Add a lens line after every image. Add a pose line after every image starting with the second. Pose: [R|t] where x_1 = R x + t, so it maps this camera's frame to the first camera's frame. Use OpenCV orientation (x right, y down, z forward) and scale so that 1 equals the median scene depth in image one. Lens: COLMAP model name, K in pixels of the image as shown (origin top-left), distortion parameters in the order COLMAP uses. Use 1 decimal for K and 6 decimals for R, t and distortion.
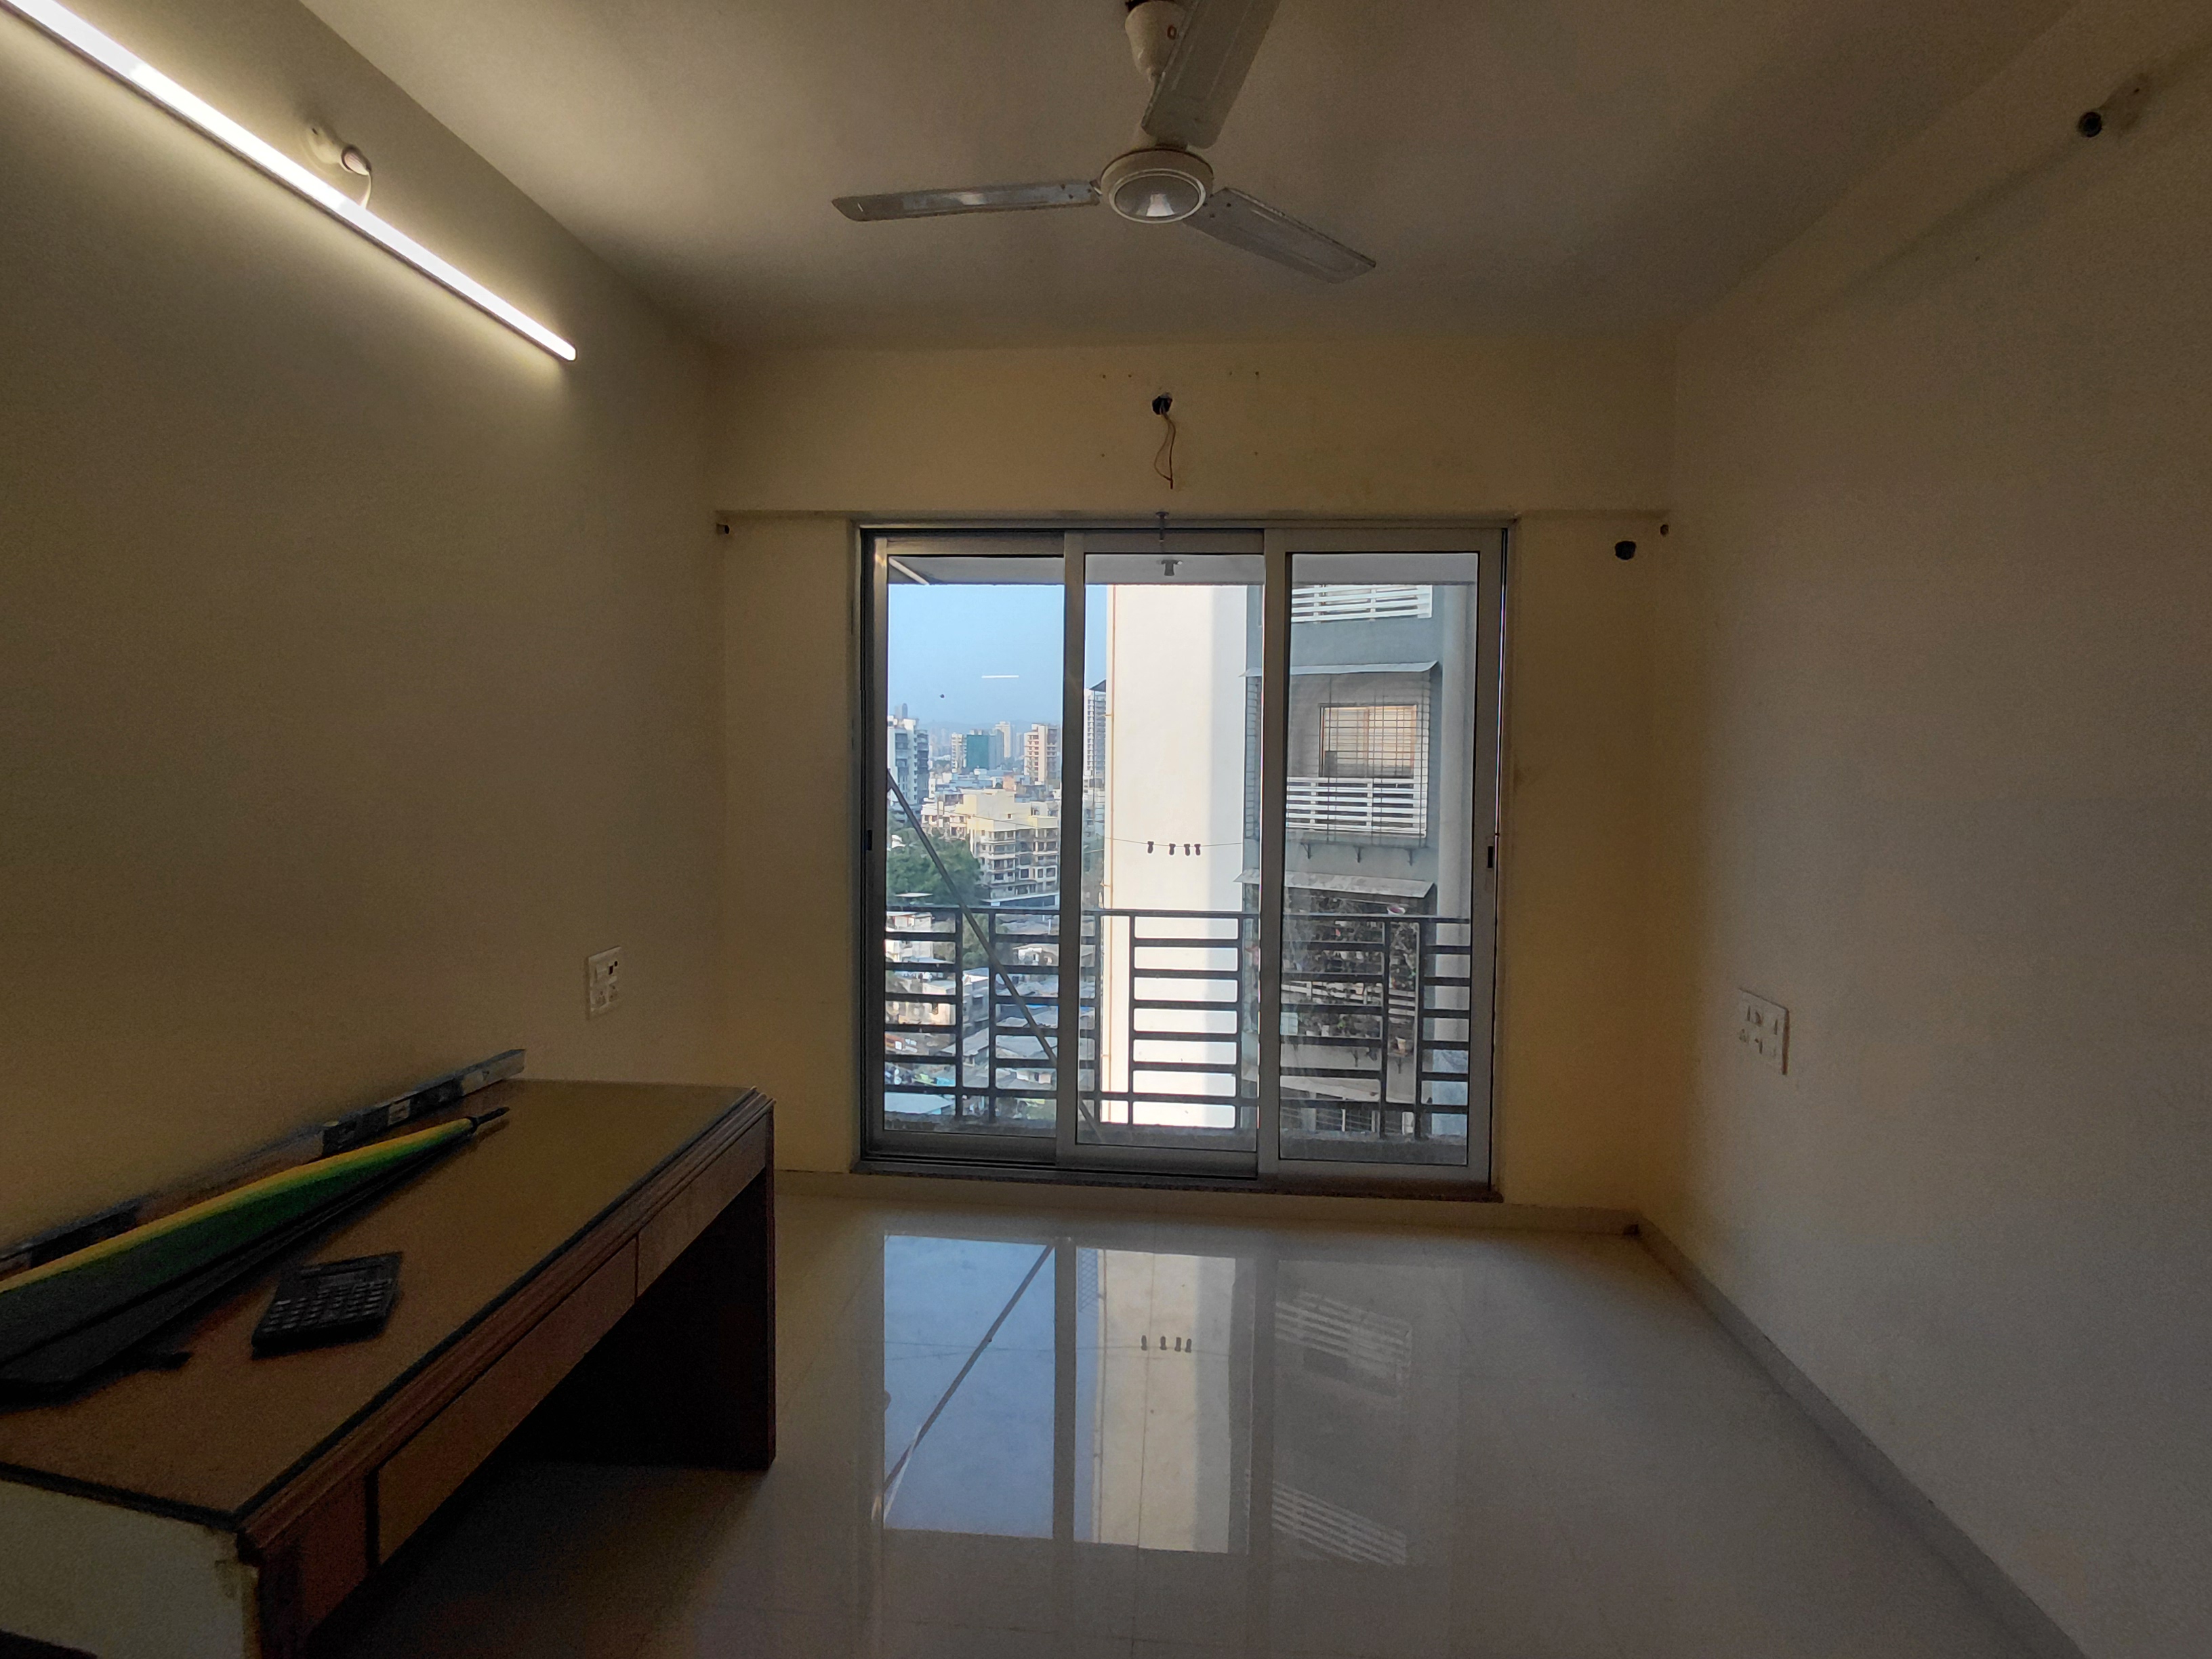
lens RADIAL K [[1041.1, 0, 1108.8], [0, 1041.1, 825.2], [0, 0, 1]] dist [0.002152, 0.000183]
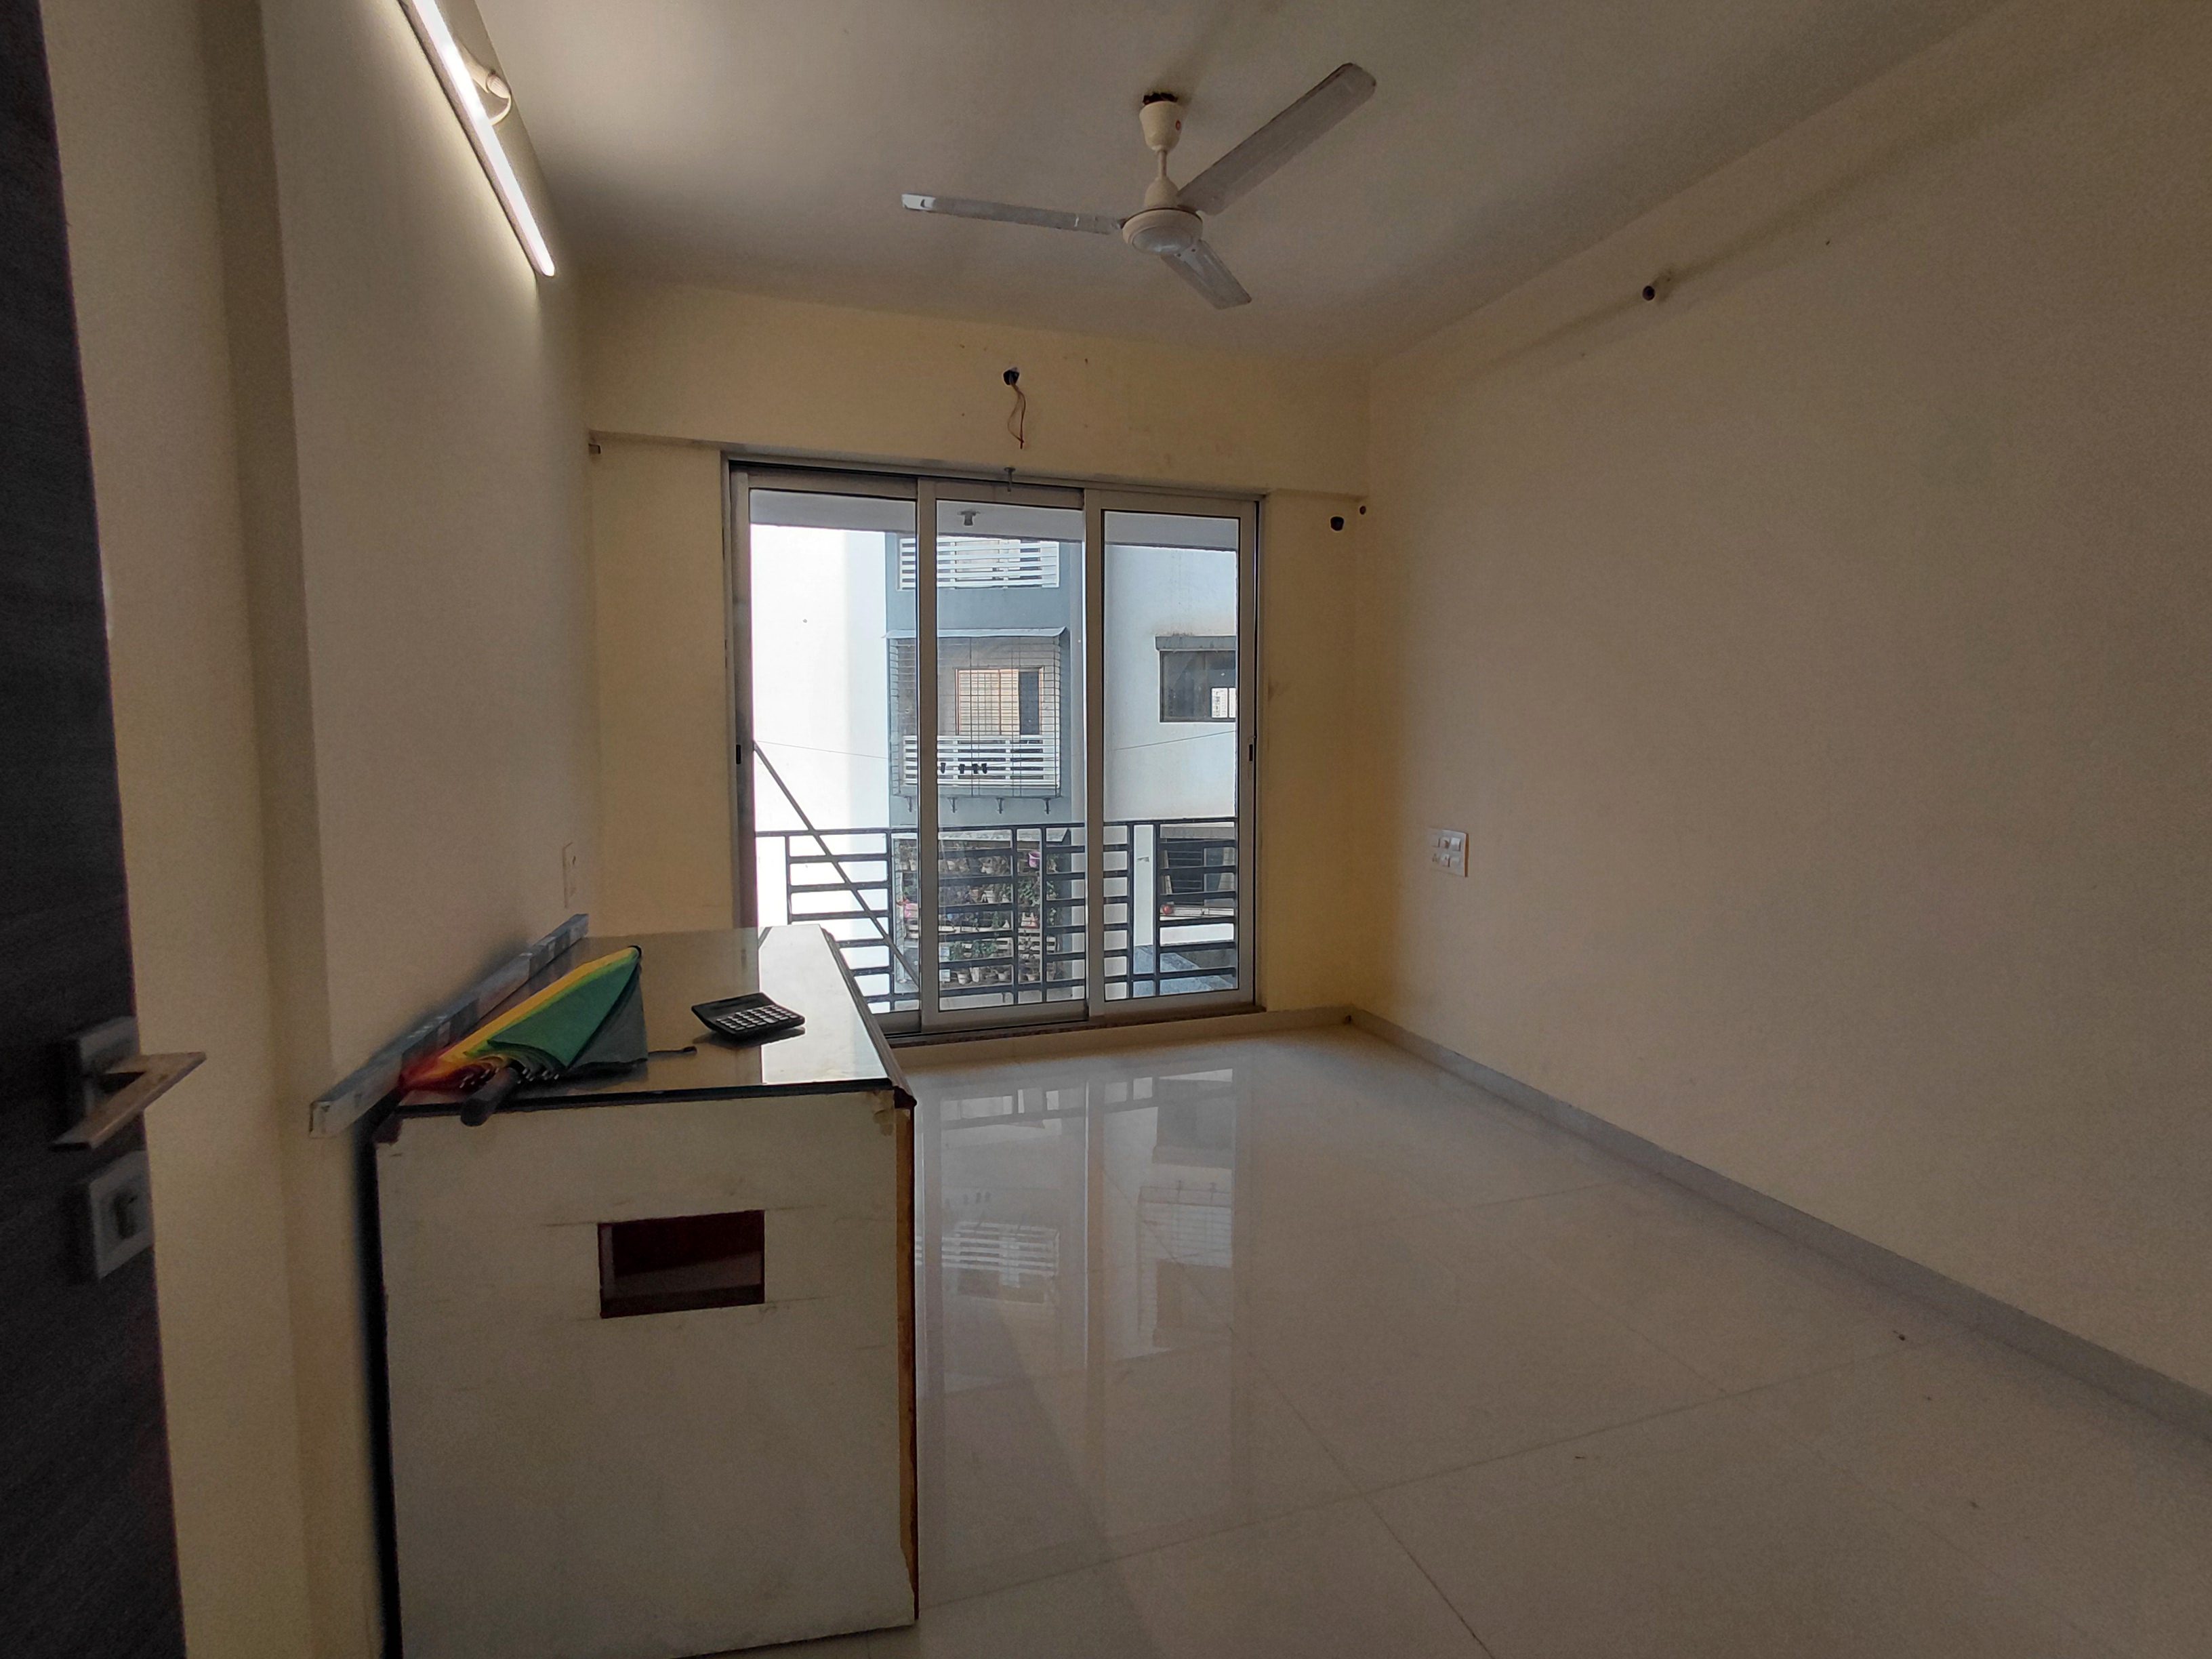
lens RADIAL K [[1015.7, 0, 1118.8], [0, 1015.7, 831.6], [0, 0, 1]] dist [-0.009685, -0.000627]
pose [[0.923250, -0.052866, 0.380544, -0.277928], [0.038291, 0.998218, 0.045774, 0.063248], [-0.382286, -0.027689, 0.923629, -0.125217]]
